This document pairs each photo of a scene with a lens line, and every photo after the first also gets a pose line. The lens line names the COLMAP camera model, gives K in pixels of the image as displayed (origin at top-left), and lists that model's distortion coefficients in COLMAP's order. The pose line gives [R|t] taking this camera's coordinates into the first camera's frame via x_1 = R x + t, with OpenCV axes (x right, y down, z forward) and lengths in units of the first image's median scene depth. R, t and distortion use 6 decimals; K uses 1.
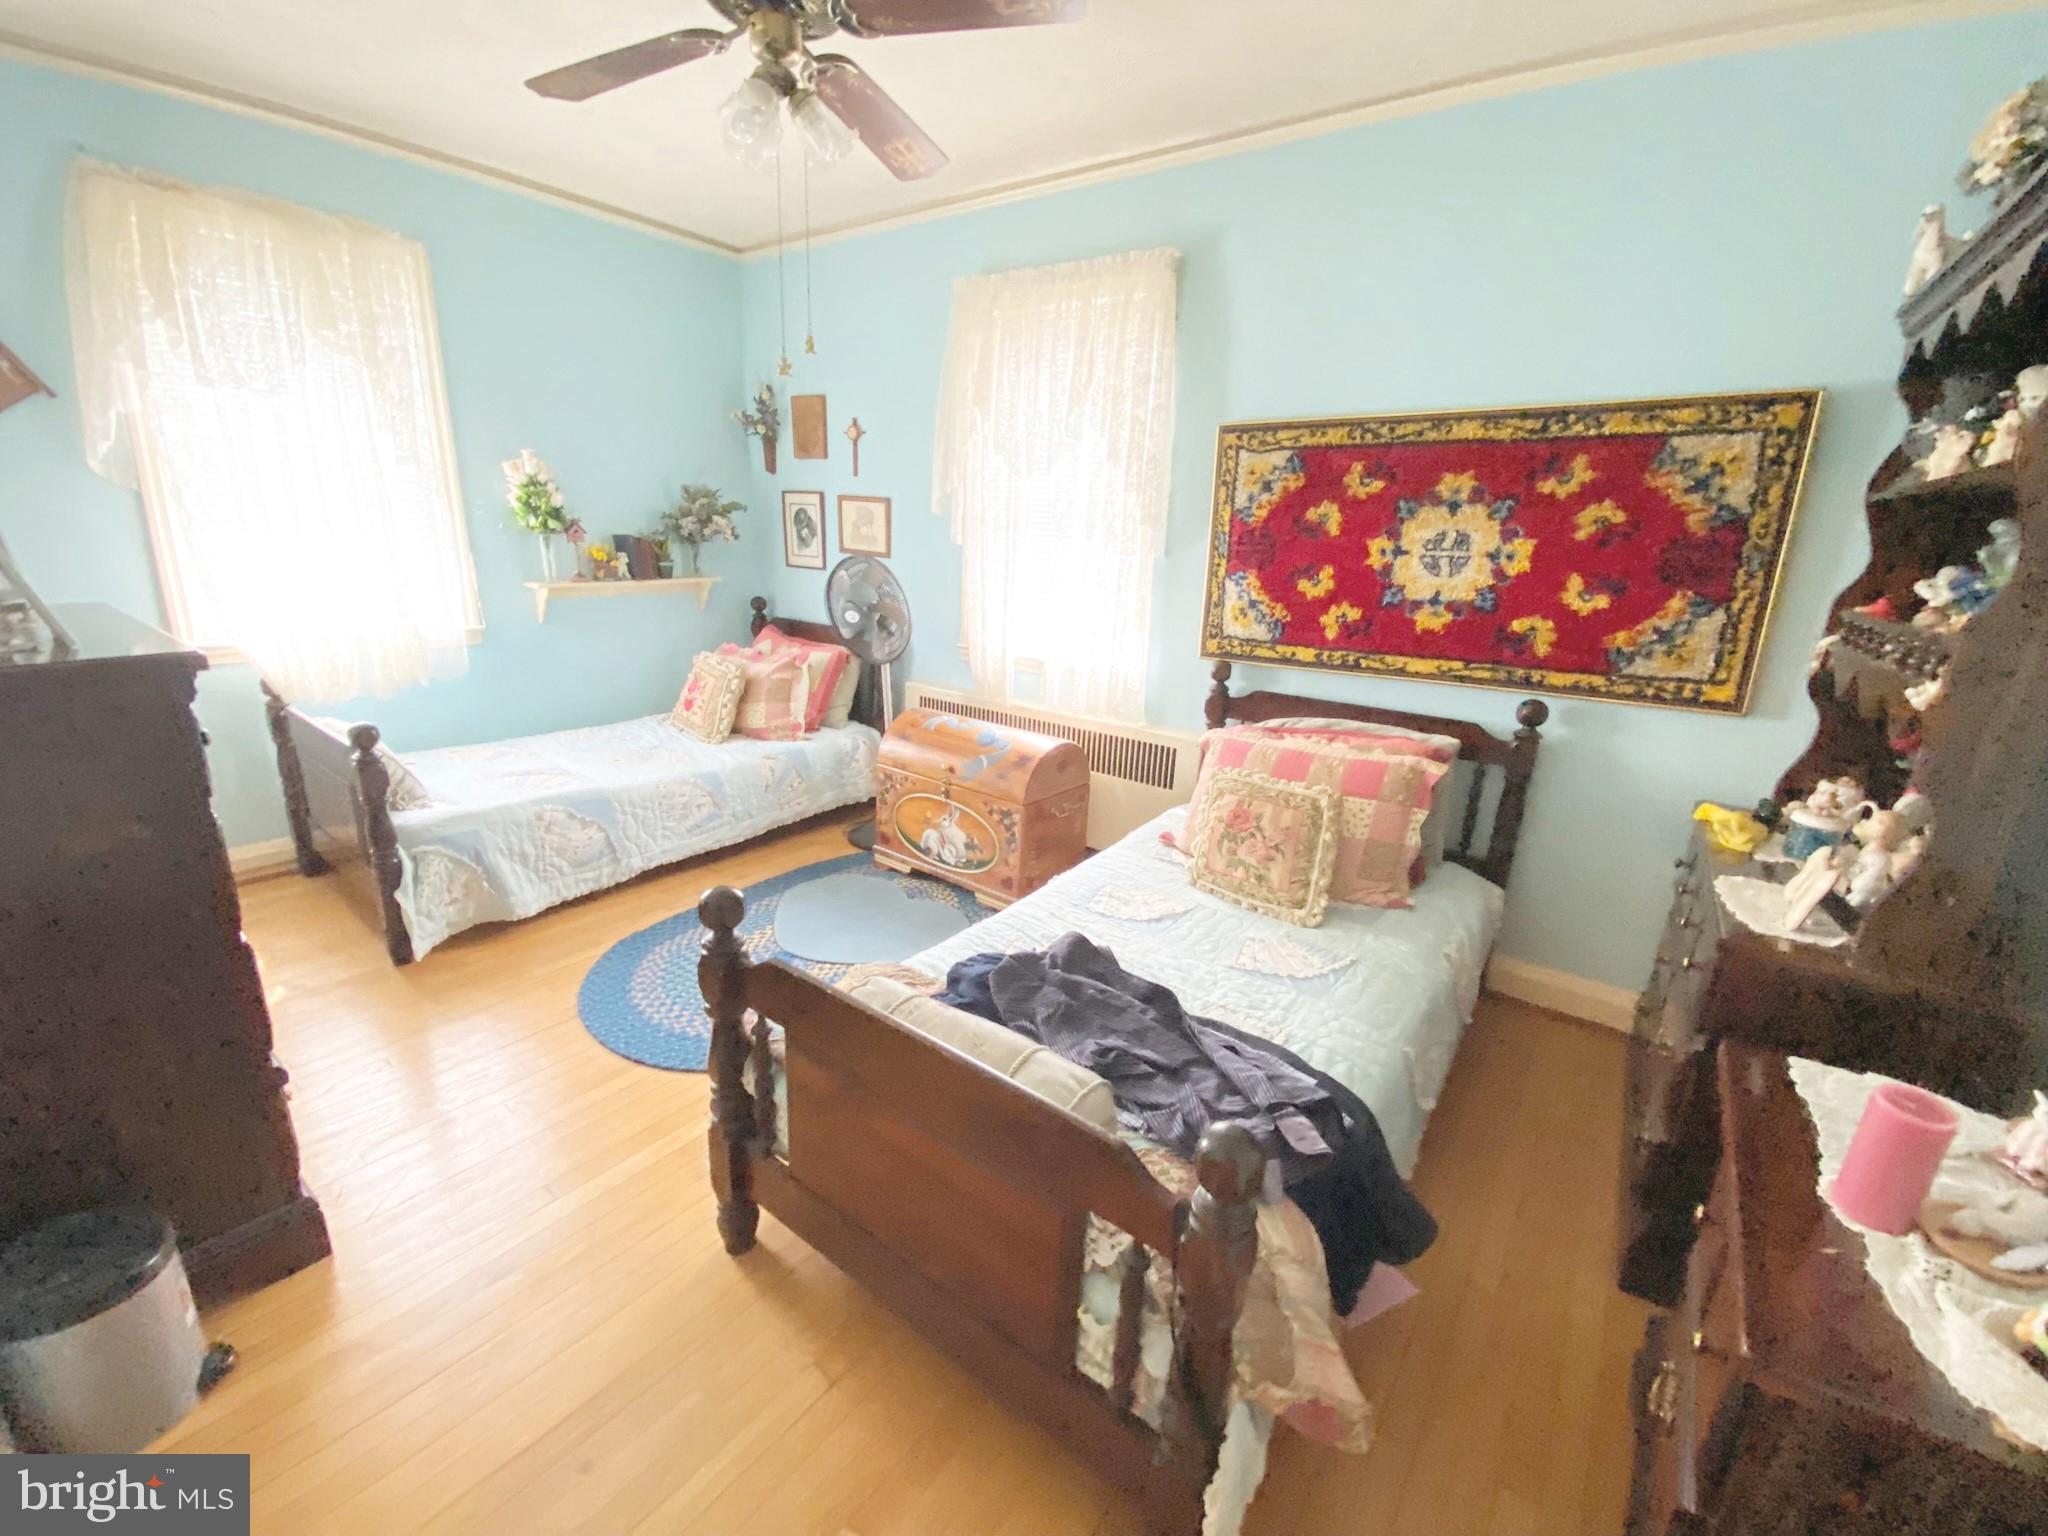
lens RADIAL K [[823.5, 0, 1036.6], [0, 823.5, 774.2], [0, 0, 1]] dist [0.034159, -0.028357]
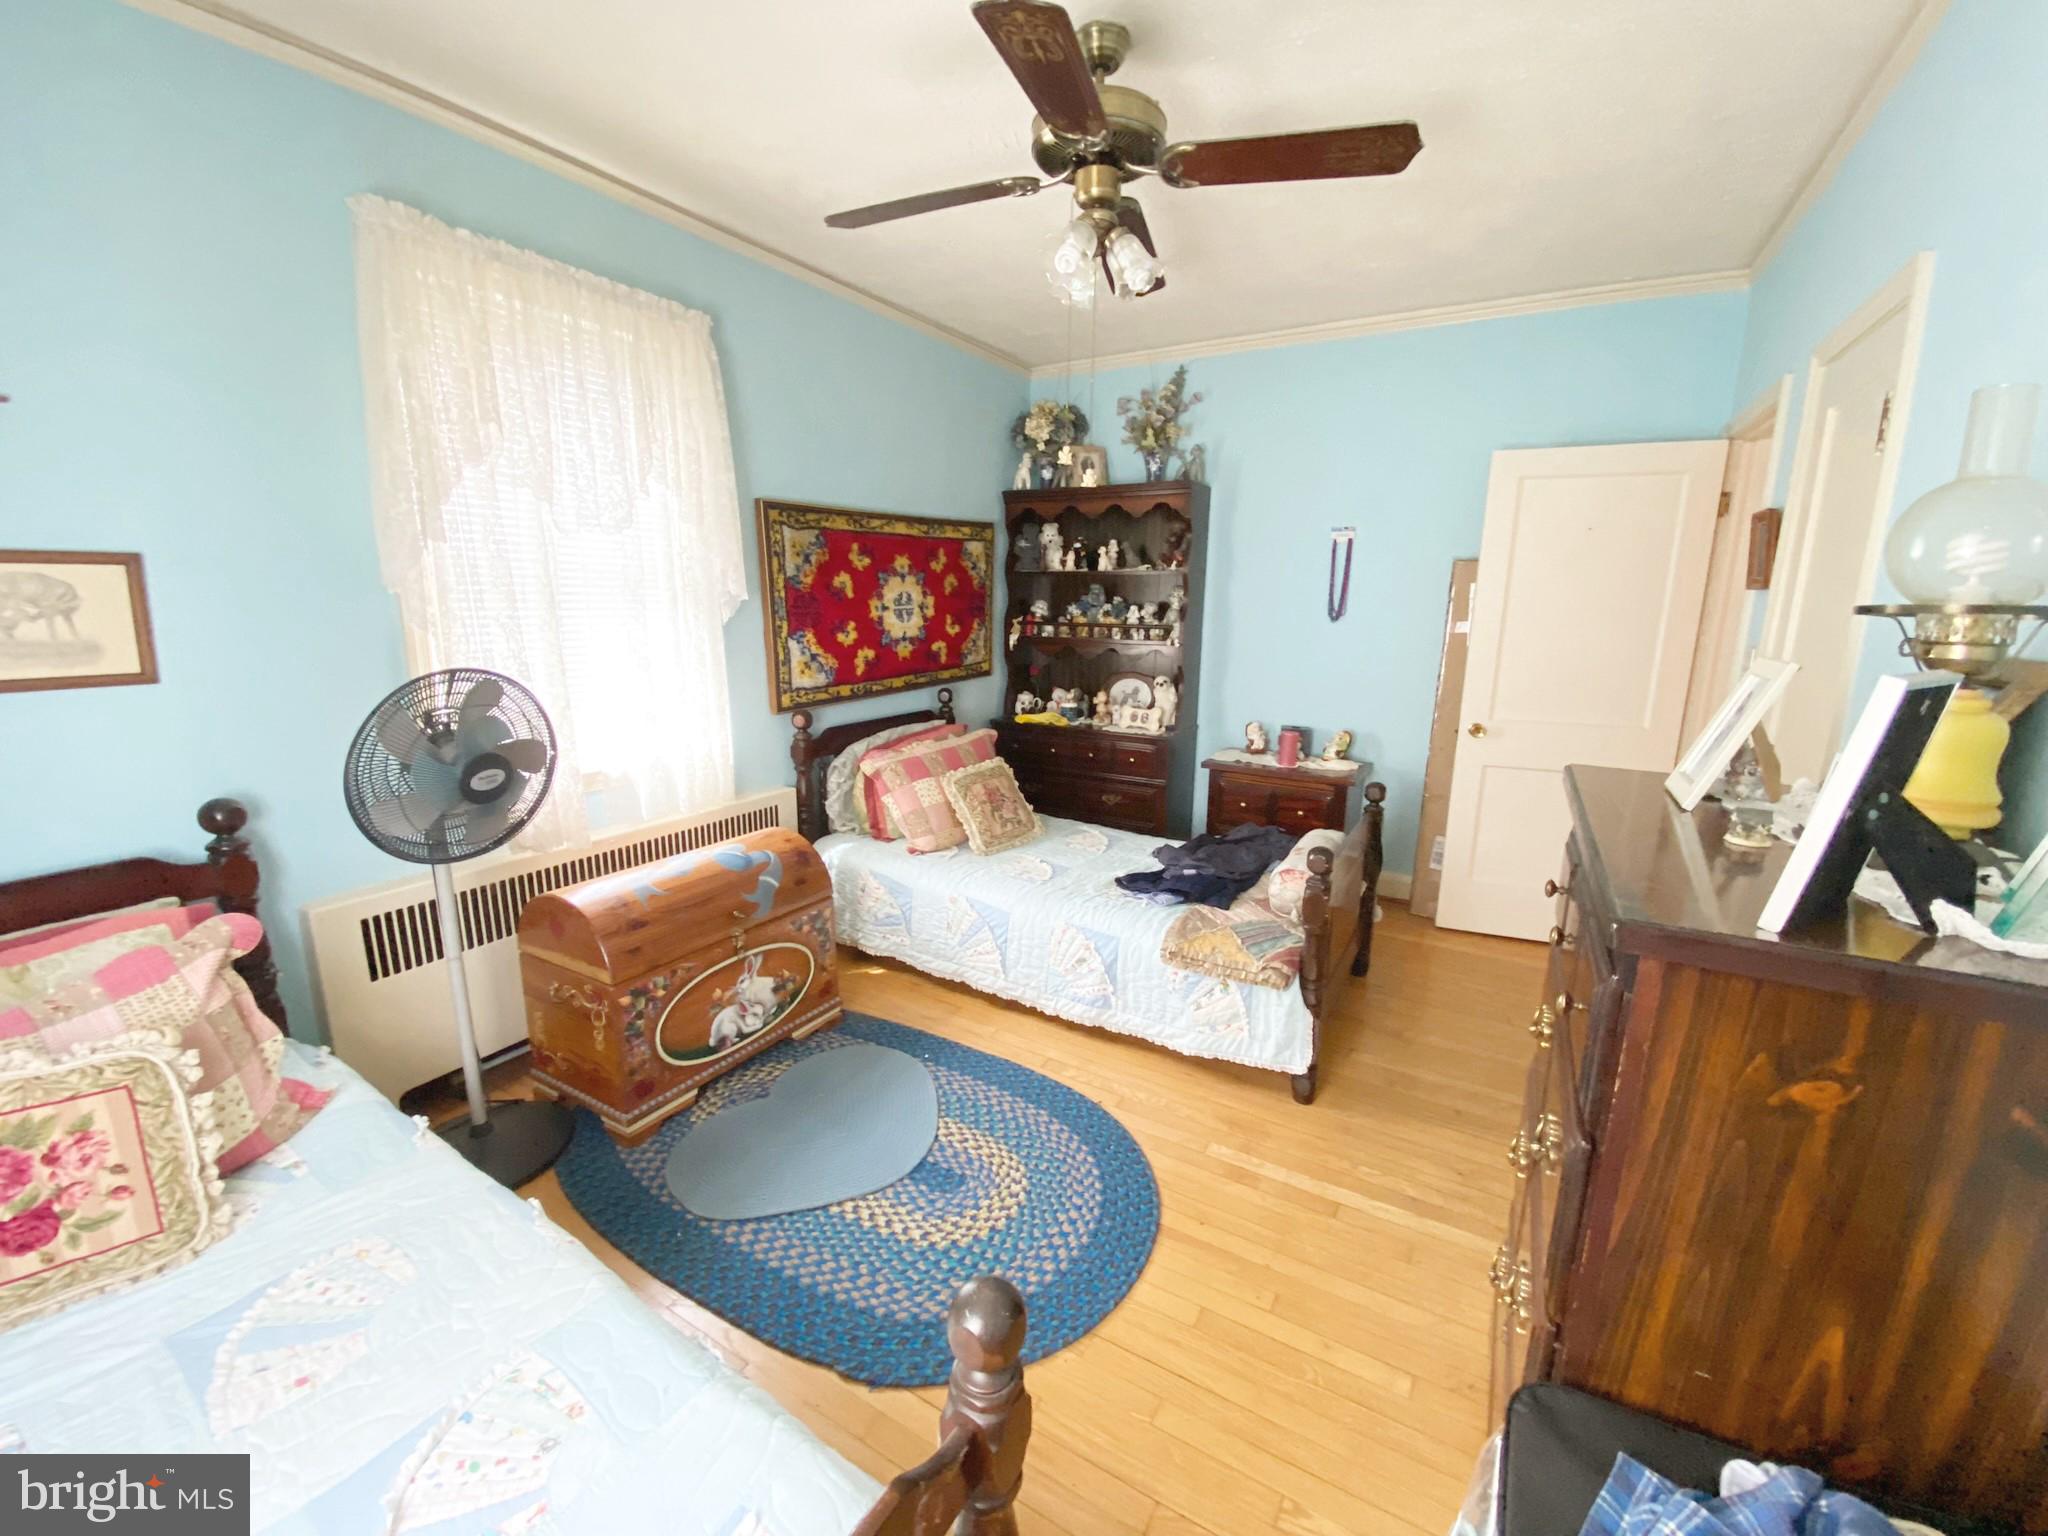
lens RADIAL K [[823.5, 0, 1036.6], [0, 823.5, 774.2], [0, 0, 1]] dist [0.034159, -0.028357]
pose [[-0.117511, -0.253304, 0.960223, -0.990058], [0.268044, 0.922944, 0.276273, -0.311078], [-0.956213, 0.289847, -0.040560, 0.850442]]
